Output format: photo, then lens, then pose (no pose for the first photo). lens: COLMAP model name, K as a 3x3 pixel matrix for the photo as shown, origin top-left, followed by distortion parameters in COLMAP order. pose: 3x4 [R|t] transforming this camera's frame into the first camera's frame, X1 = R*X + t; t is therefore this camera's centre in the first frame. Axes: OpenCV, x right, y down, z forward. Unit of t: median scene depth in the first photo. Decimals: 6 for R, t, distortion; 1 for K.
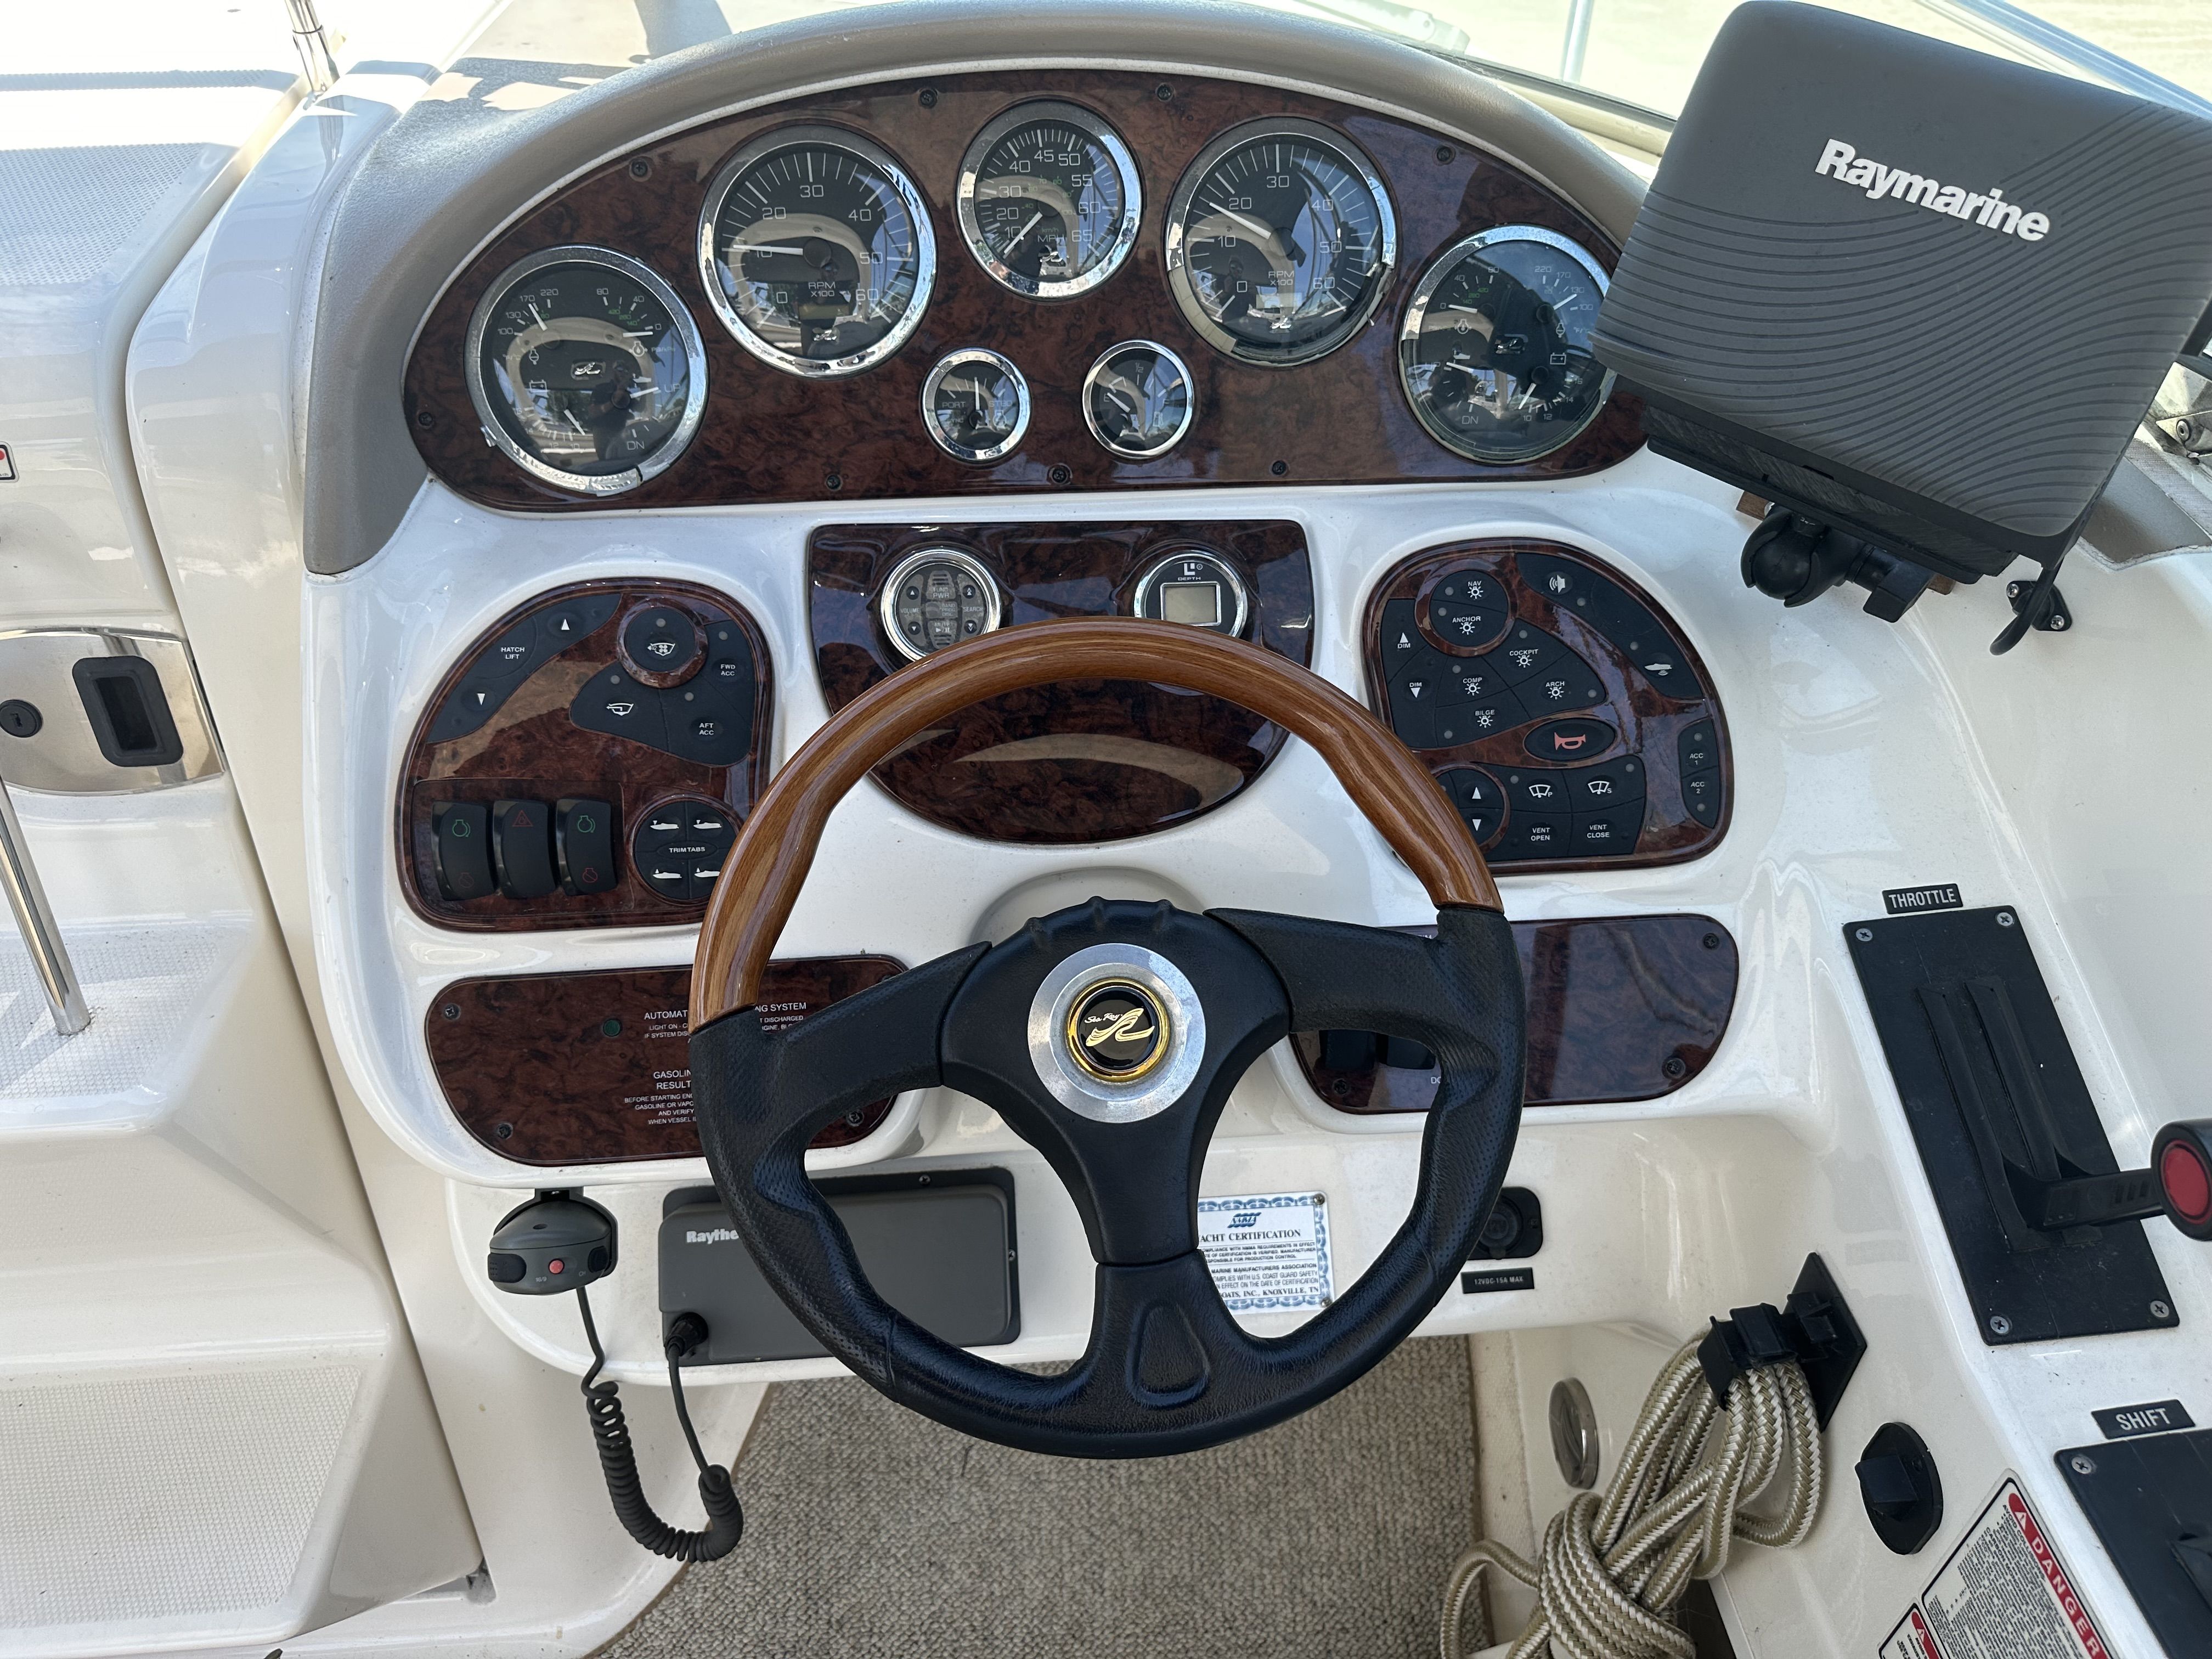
lens RADIAL K [[1574.6, 0, 1107.1], [0, 1574.6, 832.4], [0, 0, 1]] dist [-0.002090, -0.007386]
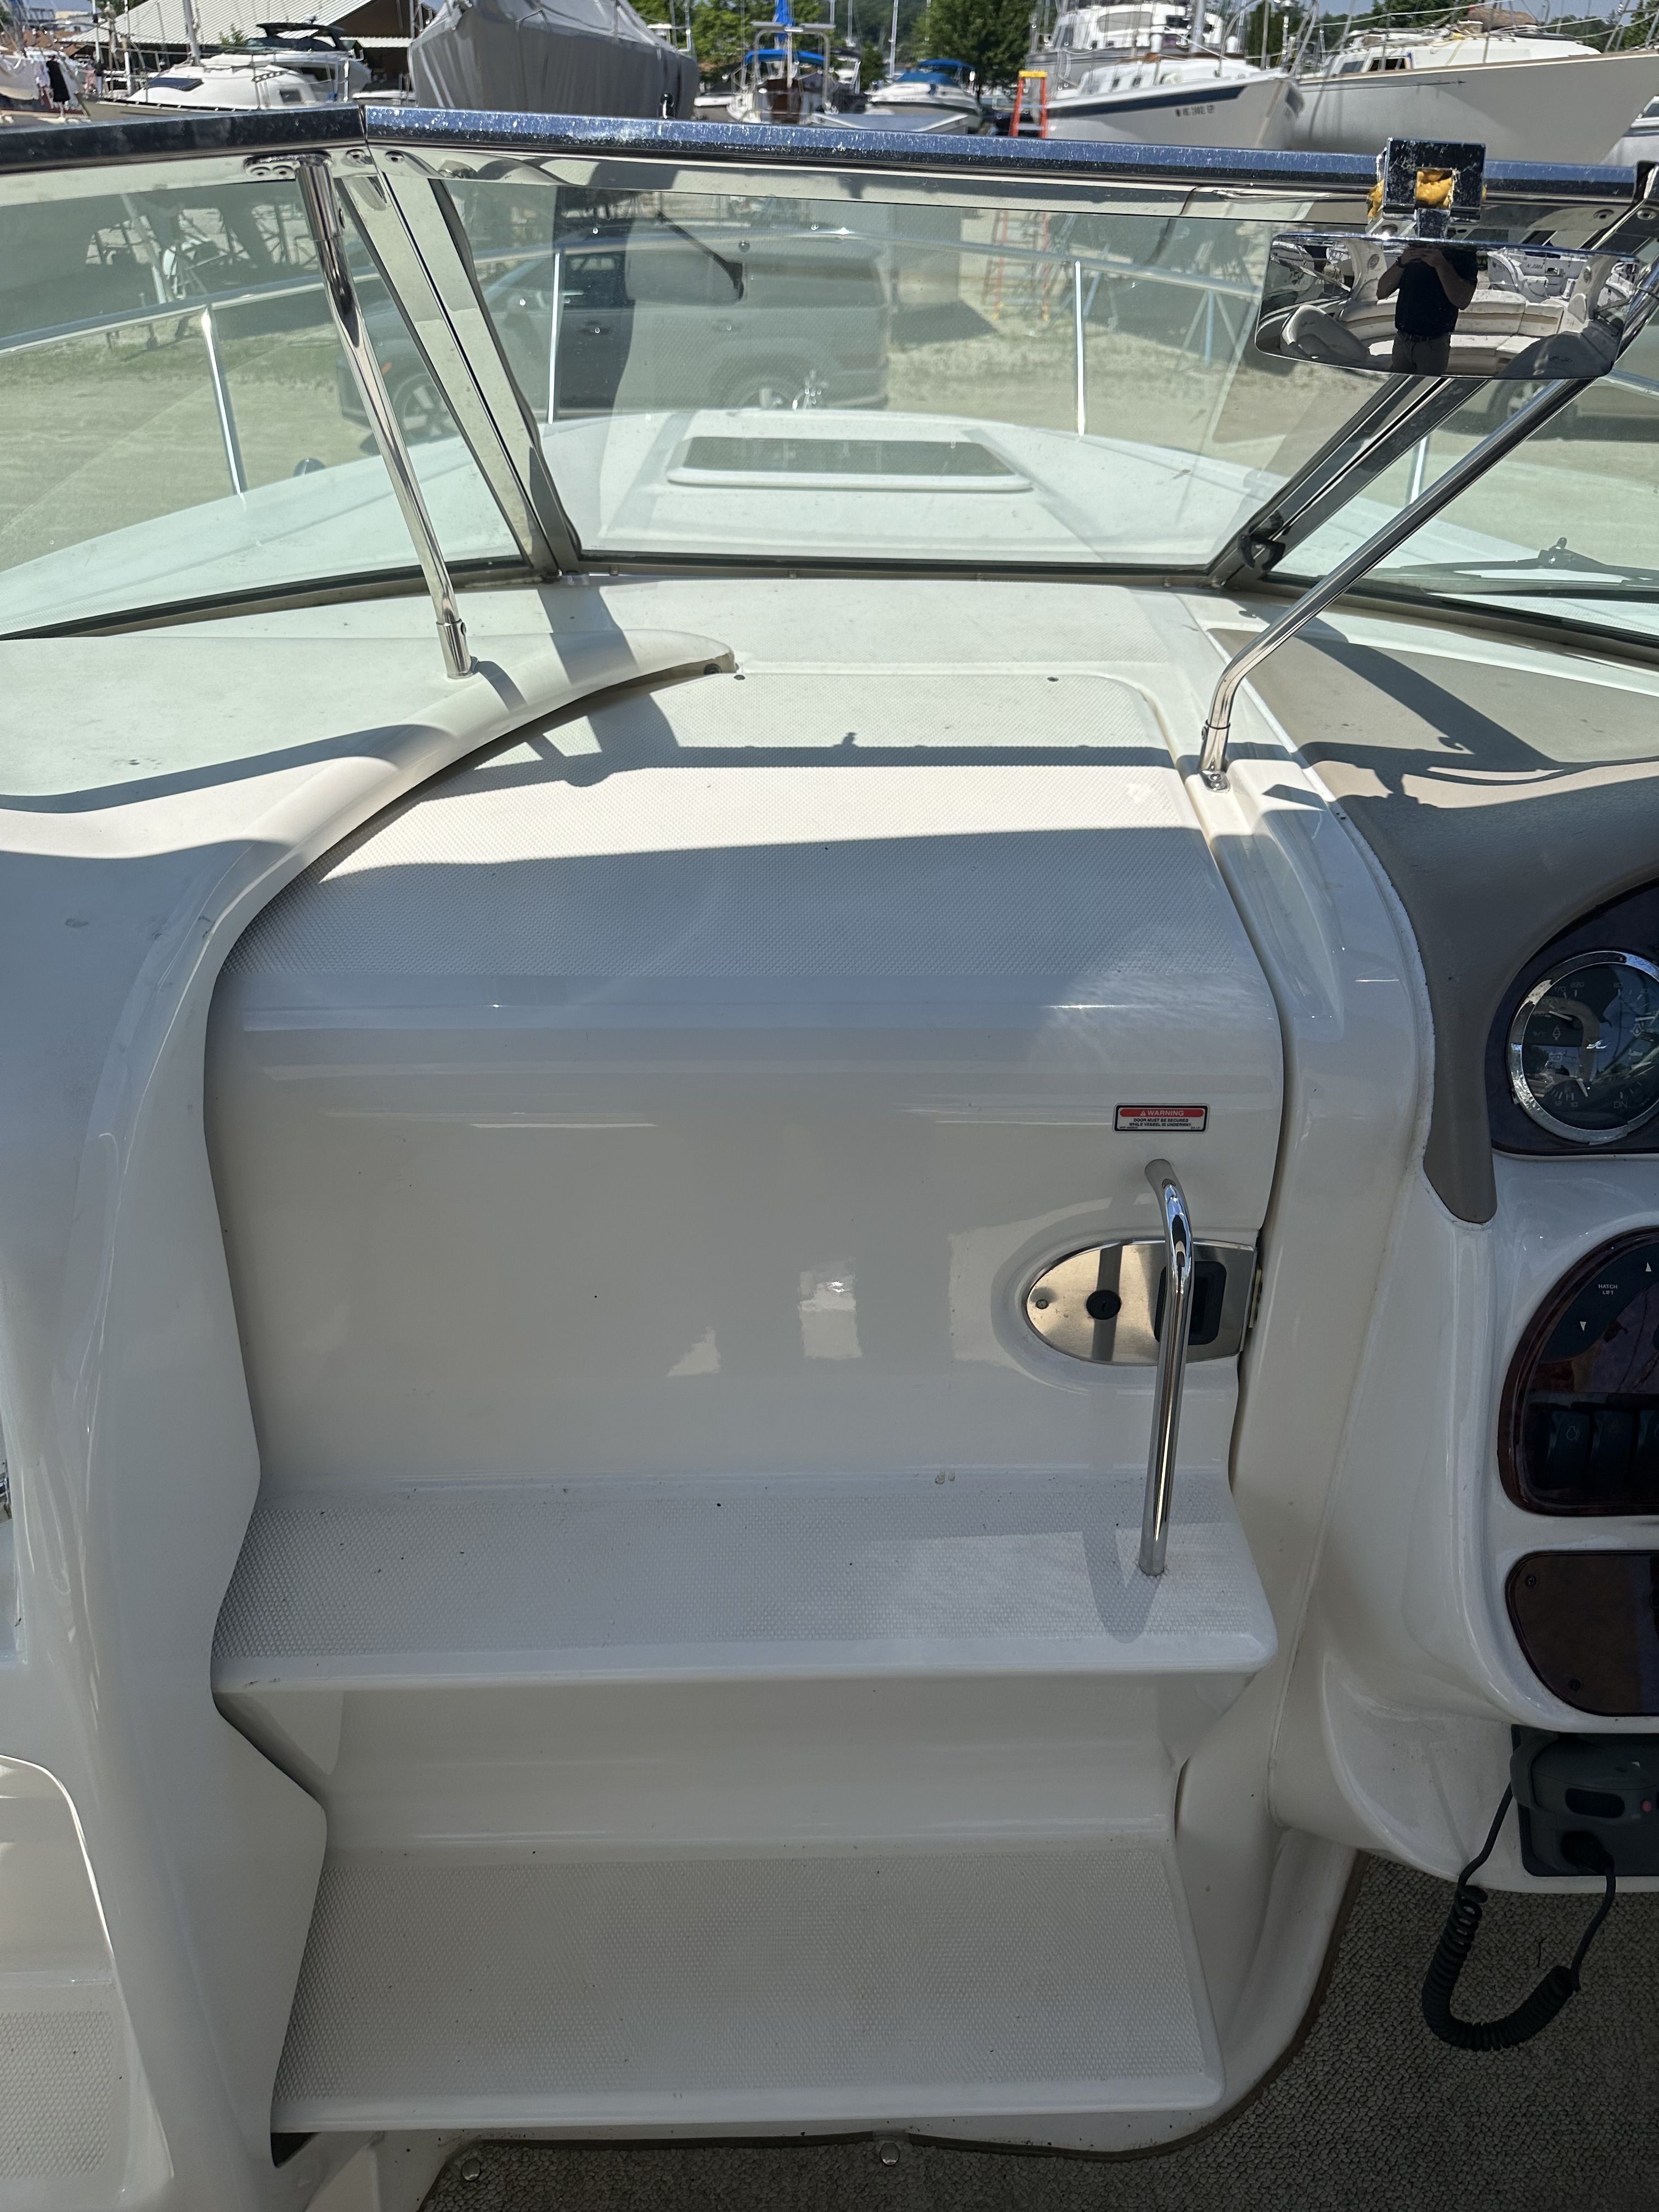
lens RADIAL K [[1574.6, 0, 828.9], [0, 1574.6, 1106.2], [0, 0, 1]] dist [-0.002090, -0.007386]
pose [[0.998591, 0.041404, -0.033206, -0.950837], [-0.043902, 0.995953, -0.078422, -0.133626], [0.029825, 0.079769, 0.996367, -0.253193]]
